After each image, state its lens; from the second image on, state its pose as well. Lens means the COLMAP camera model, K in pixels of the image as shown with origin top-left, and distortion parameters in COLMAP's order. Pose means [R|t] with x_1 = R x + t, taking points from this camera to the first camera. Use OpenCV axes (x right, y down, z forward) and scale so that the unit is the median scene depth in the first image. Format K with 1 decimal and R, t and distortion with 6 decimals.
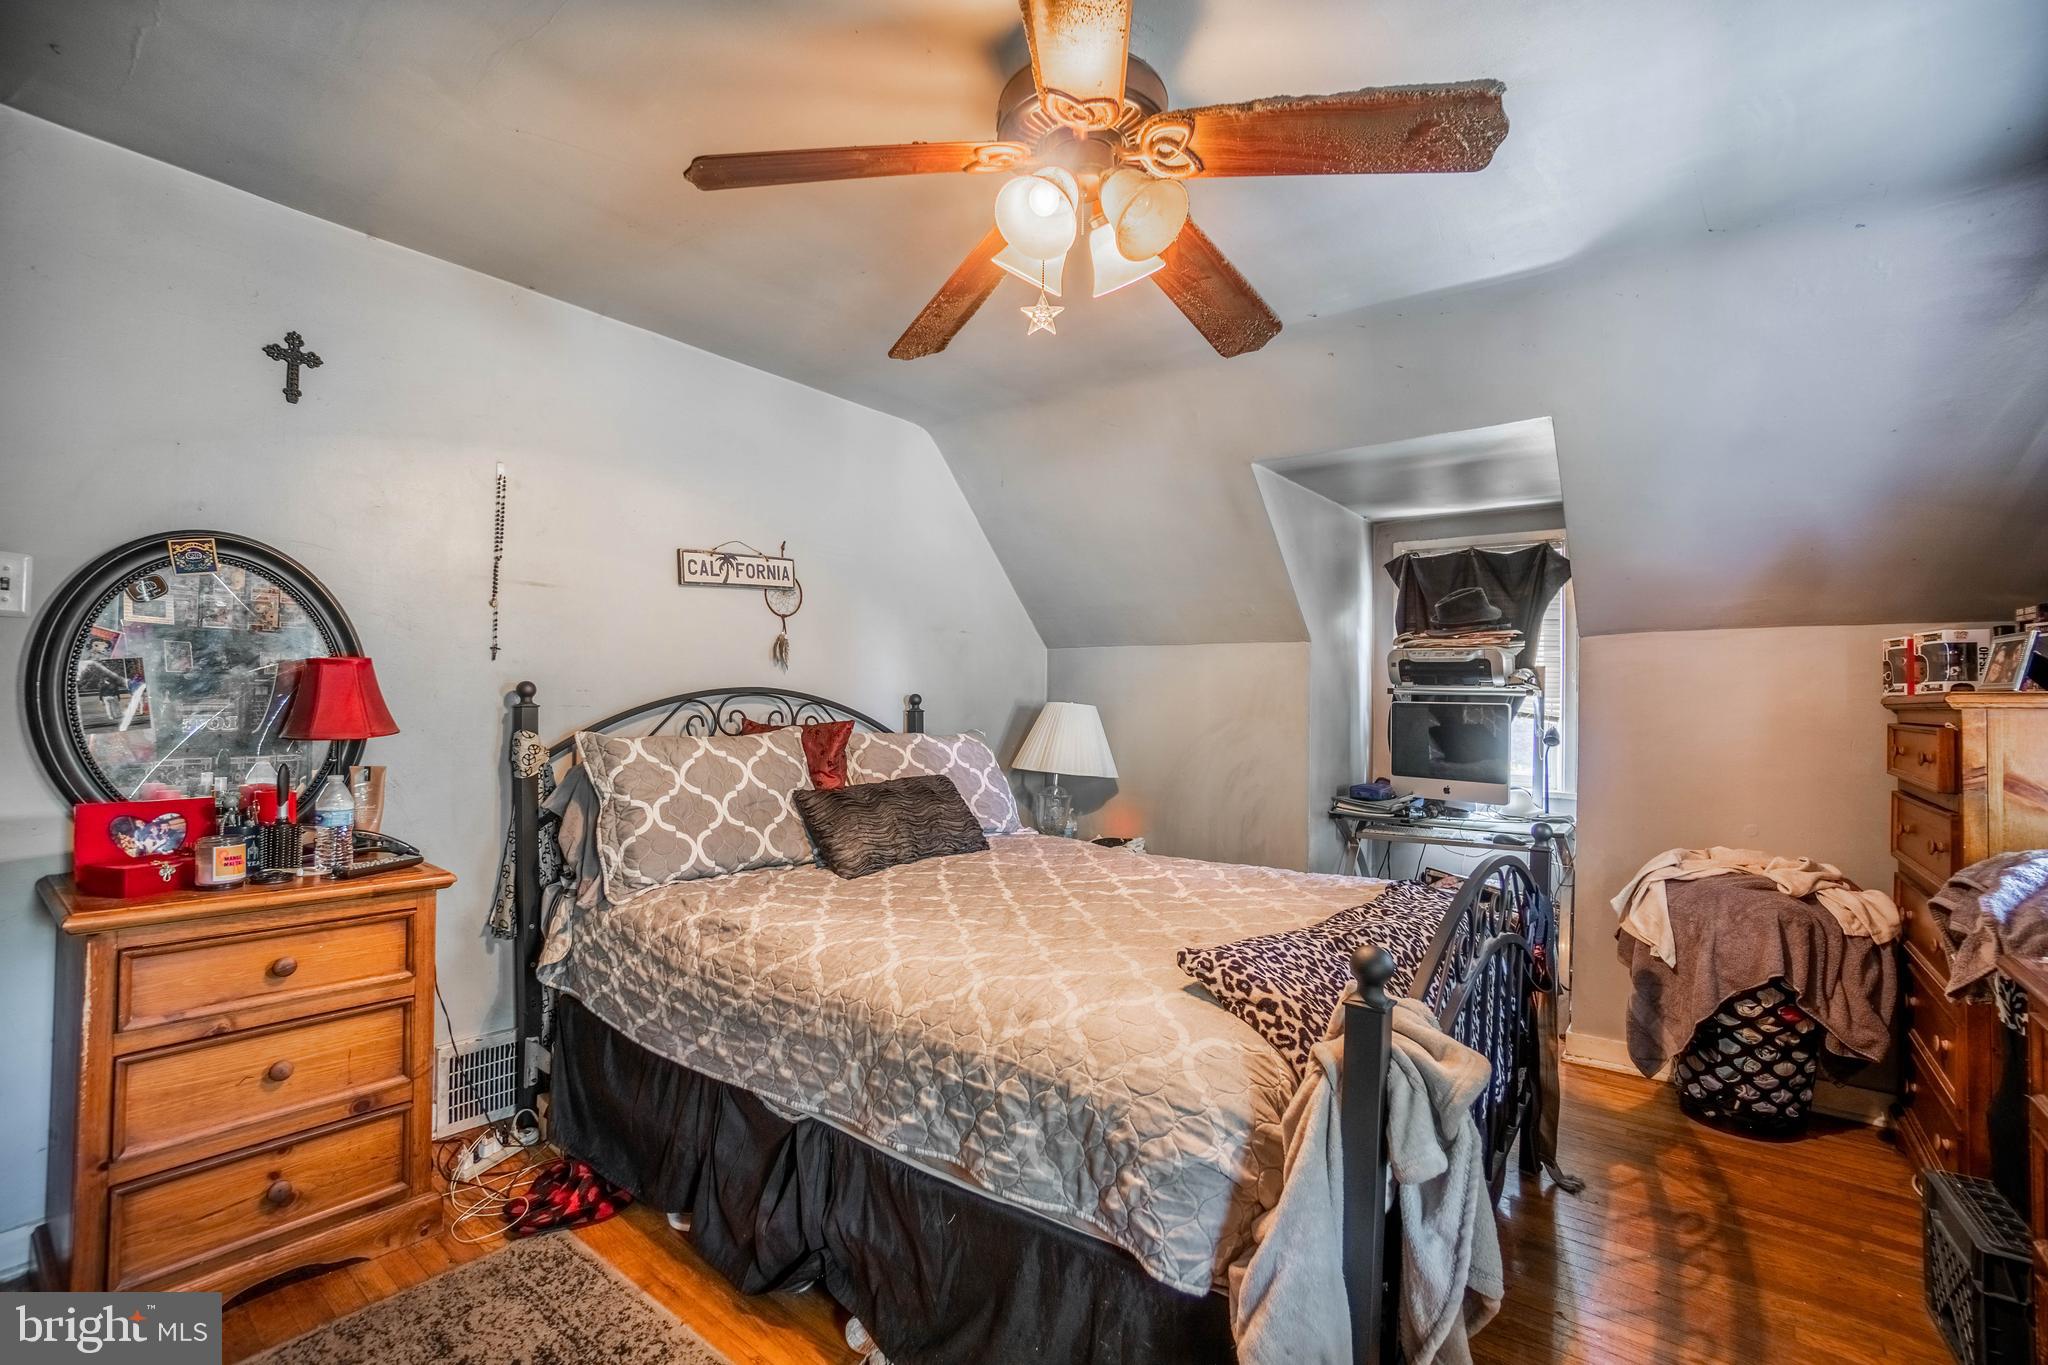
lens RADIAL K [[921.1, 0, 1015.7], [0, 921.1, 685.8], [0, 0, 1]] dist [-0.062130, 0.023951]
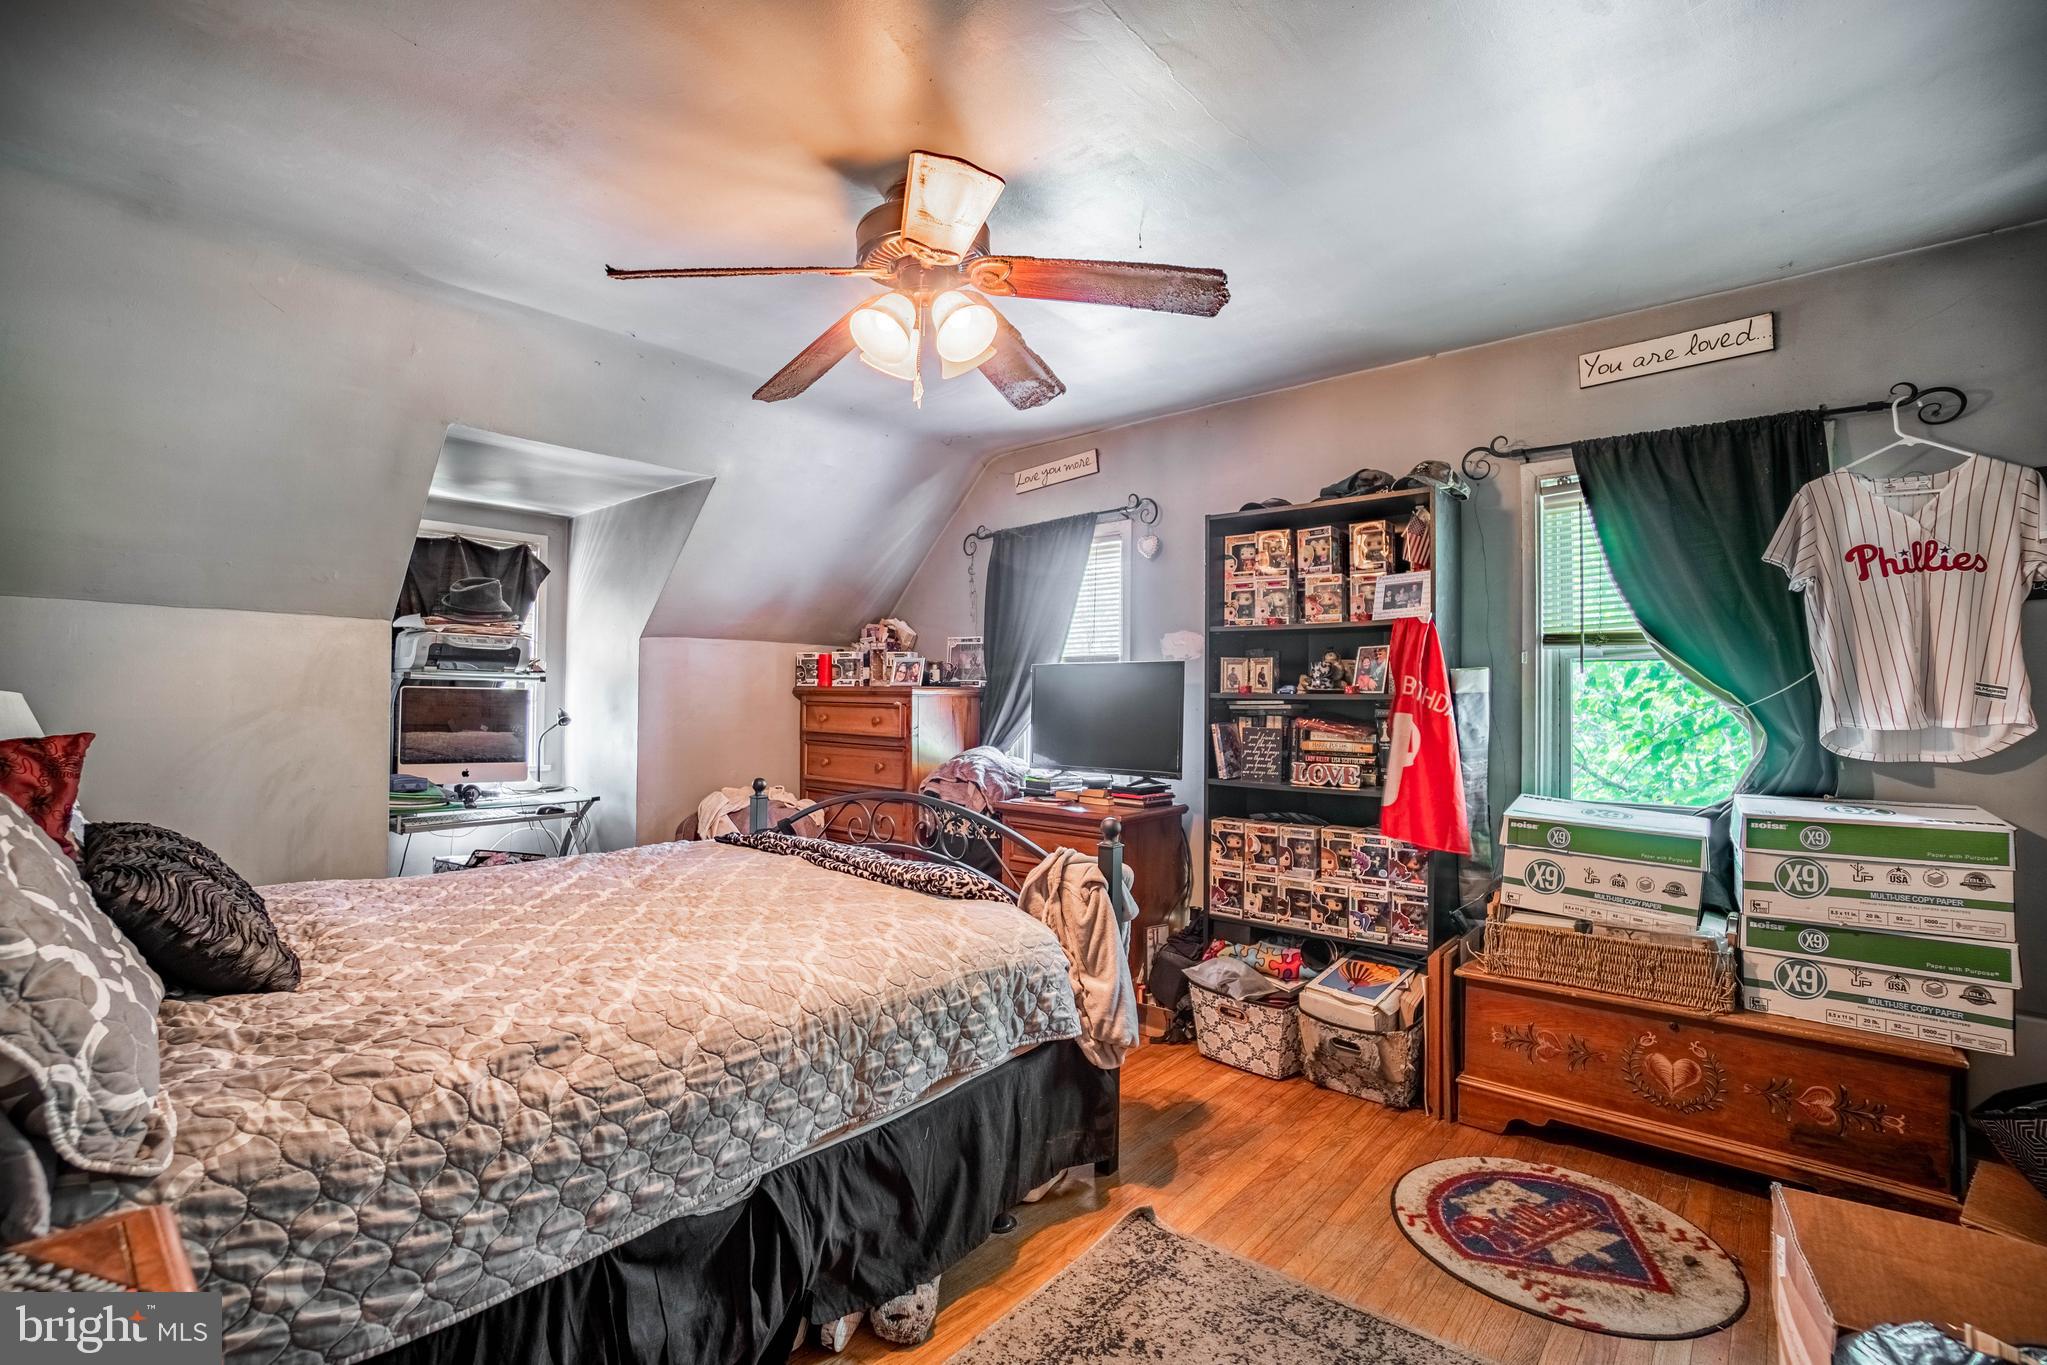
lens RADIAL K [[920.6, 0, 1015.2], [0, 920.6, 685.8], [0, 0, 1]] dist [-0.062130, 0.023951]
pose [[0.037043, -0.003315, 0.999308, -0.984800], [-0.027909, 0.999601, 0.004351, -0.010184], [-0.998924, -0.028051, 0.036936, 0.663746]]
